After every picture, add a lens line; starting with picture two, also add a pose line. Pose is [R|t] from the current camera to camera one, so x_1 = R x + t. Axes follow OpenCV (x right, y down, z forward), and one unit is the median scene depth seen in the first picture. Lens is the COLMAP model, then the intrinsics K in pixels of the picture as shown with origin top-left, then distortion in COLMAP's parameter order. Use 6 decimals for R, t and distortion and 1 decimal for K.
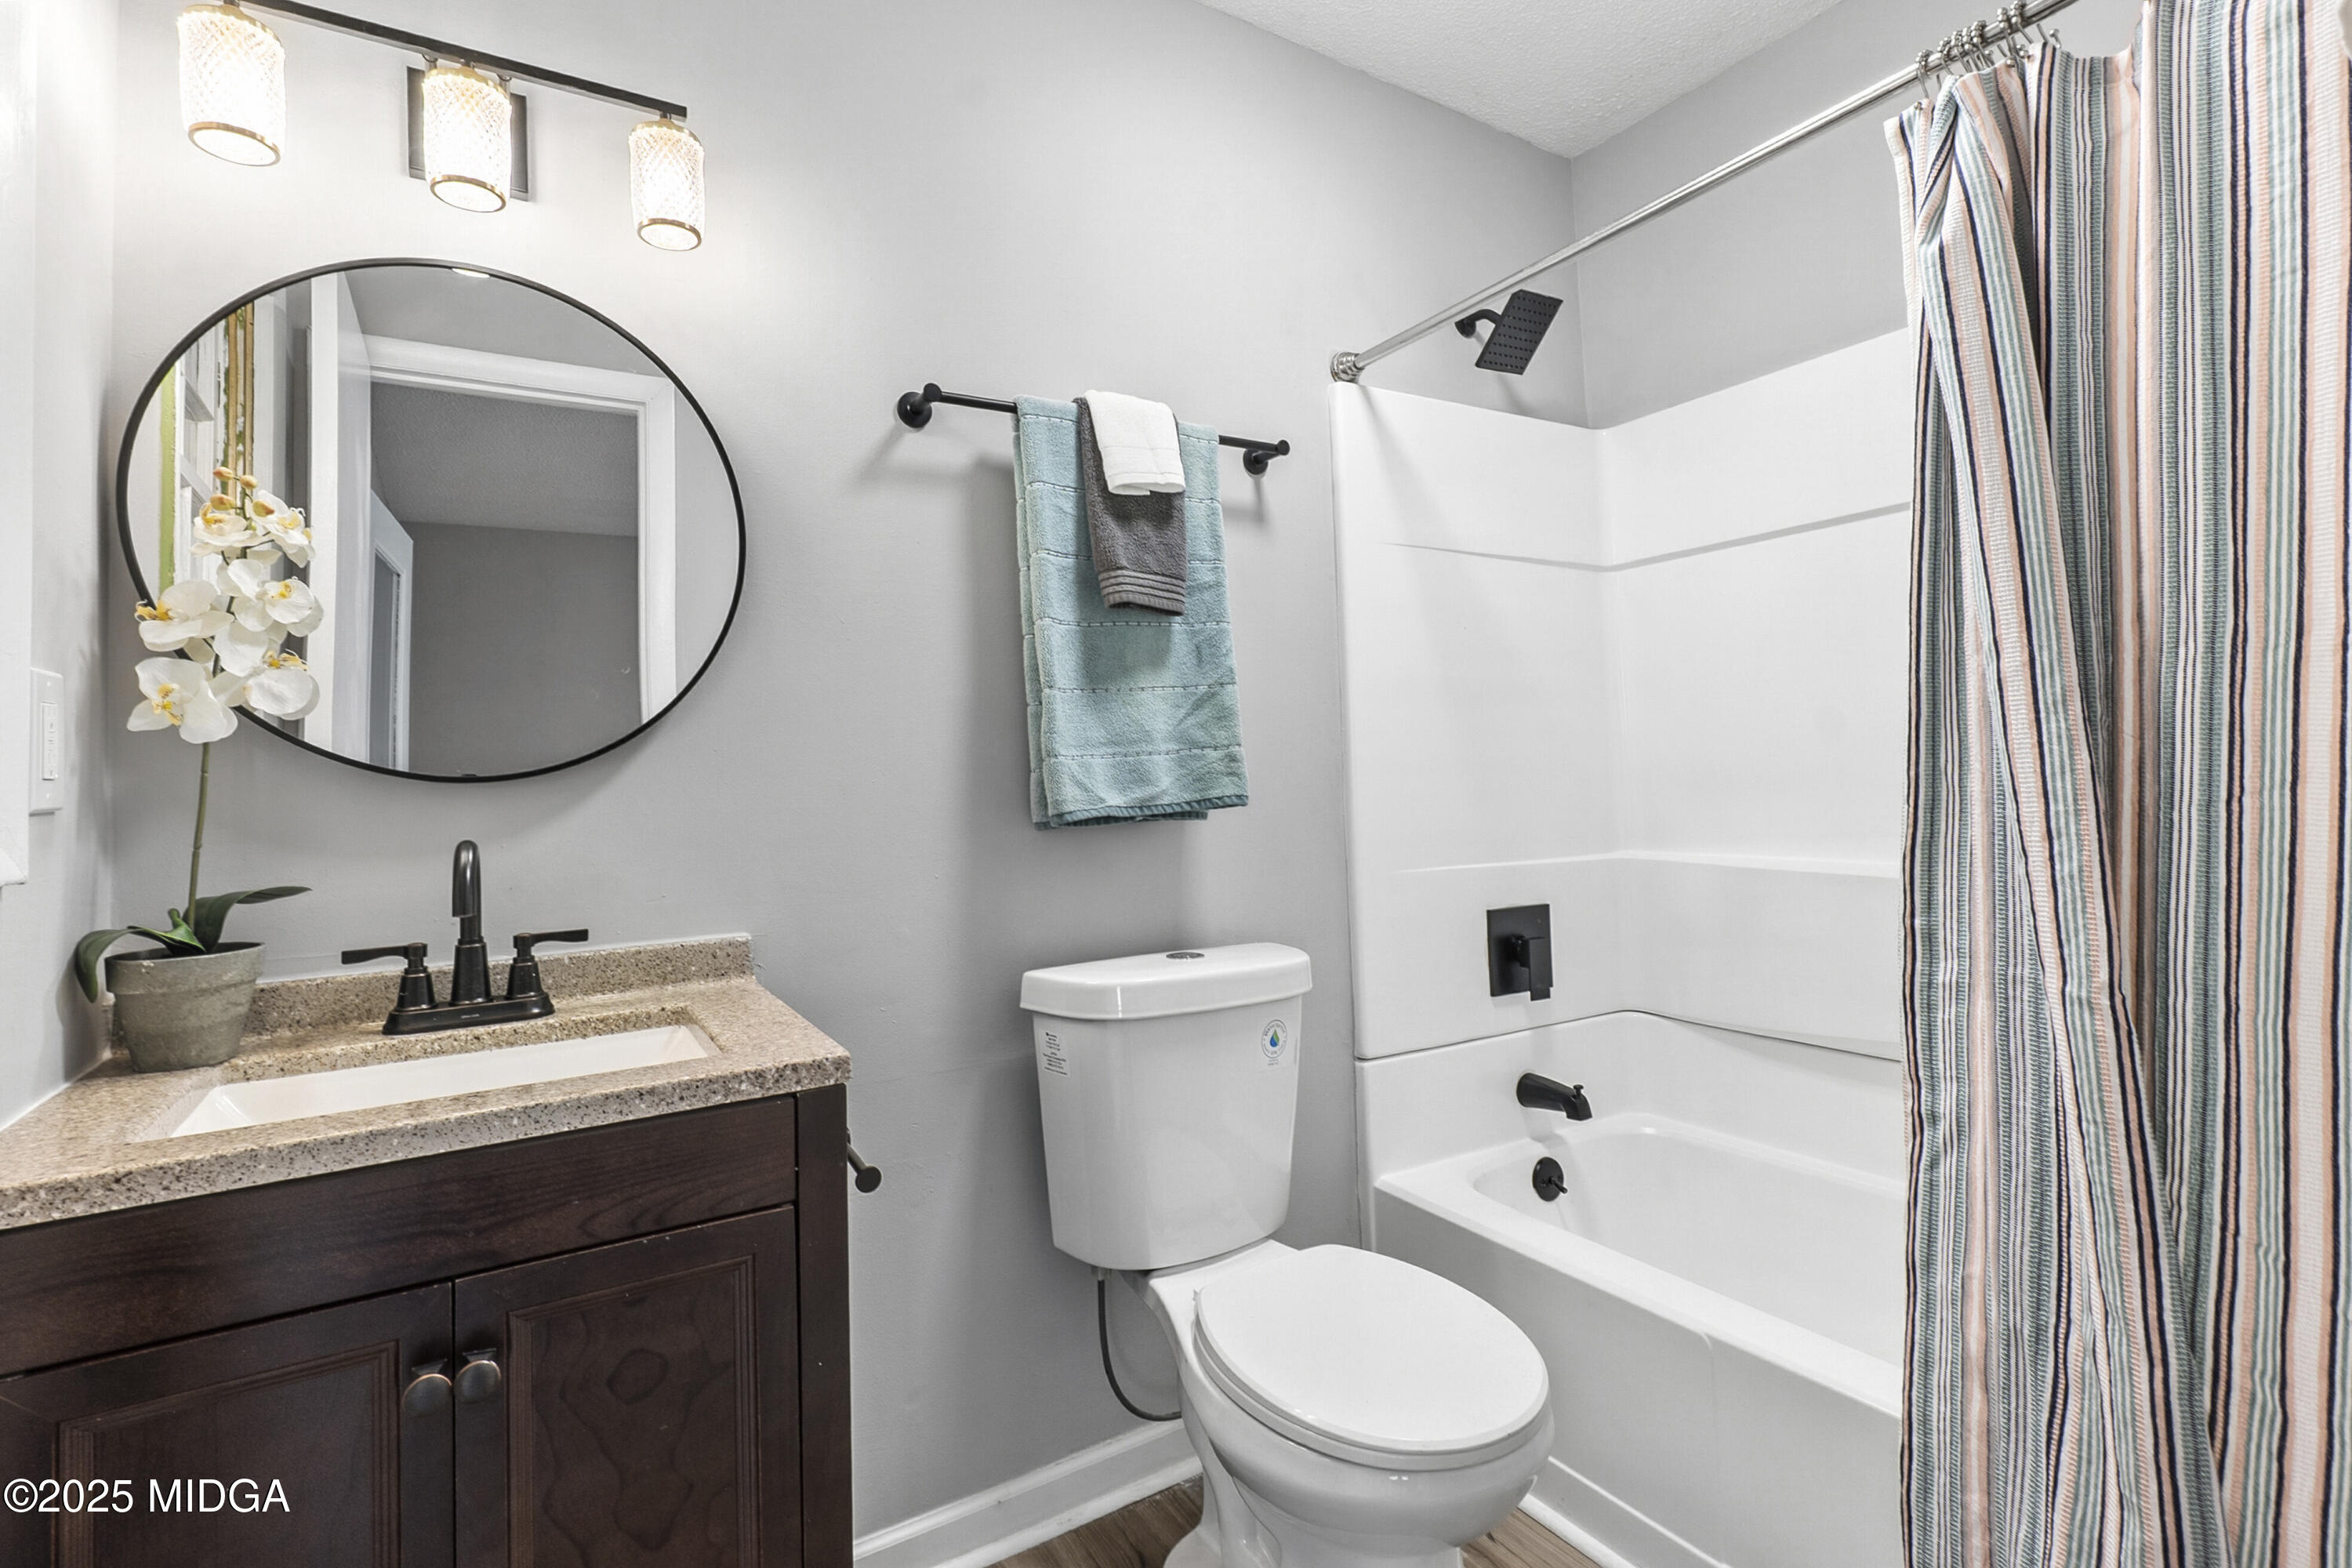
lens RADIAL K [[1030.4, 0, 1121.1], [0, 1030.4, 772.5], [0, 0, 1]] dist [-0.005458, 0.001913]
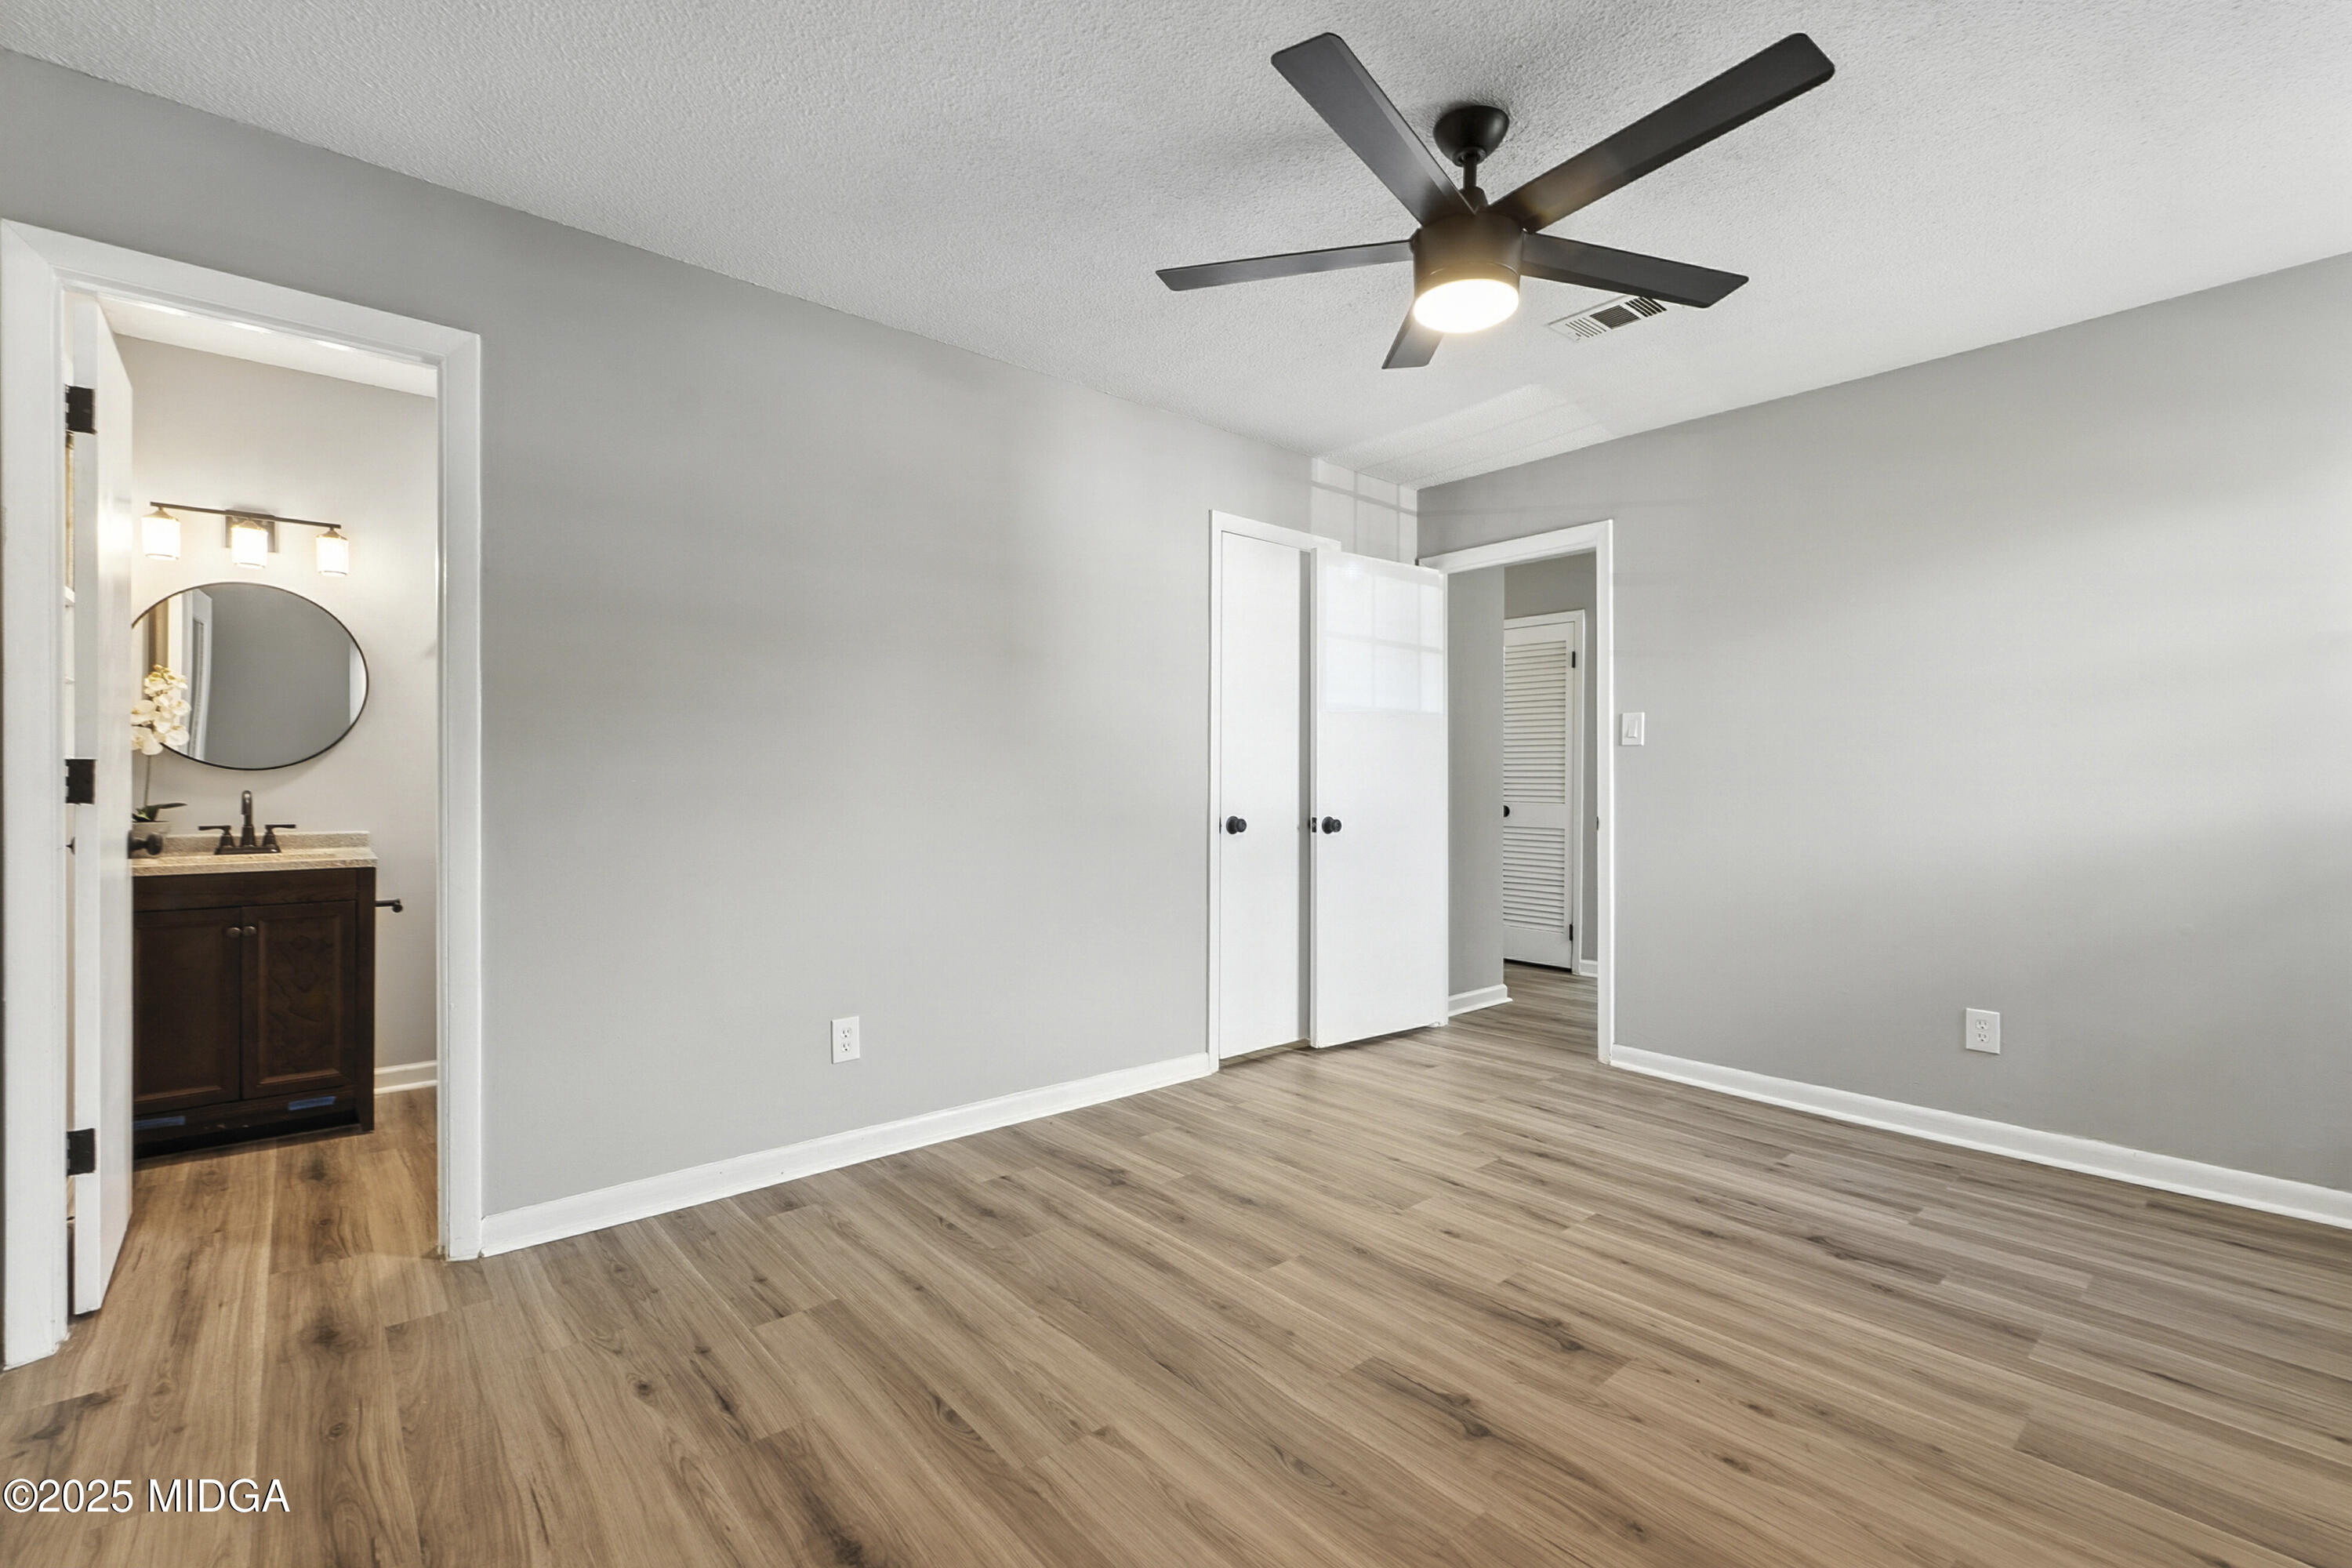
lens RADIAL K [[1030.4, 0, 1168.2], [0, 1030.4, 804.7], [0, 0, 1]] dist [-0.005458, 0.001913]
pose [[0.985639, 0.028789, 0.166396, 1.435616], [-0.032685, 0.999251, 0.020726, -0.038963], [-0.165674, -0.025867, 0.985841, -2.275697]]
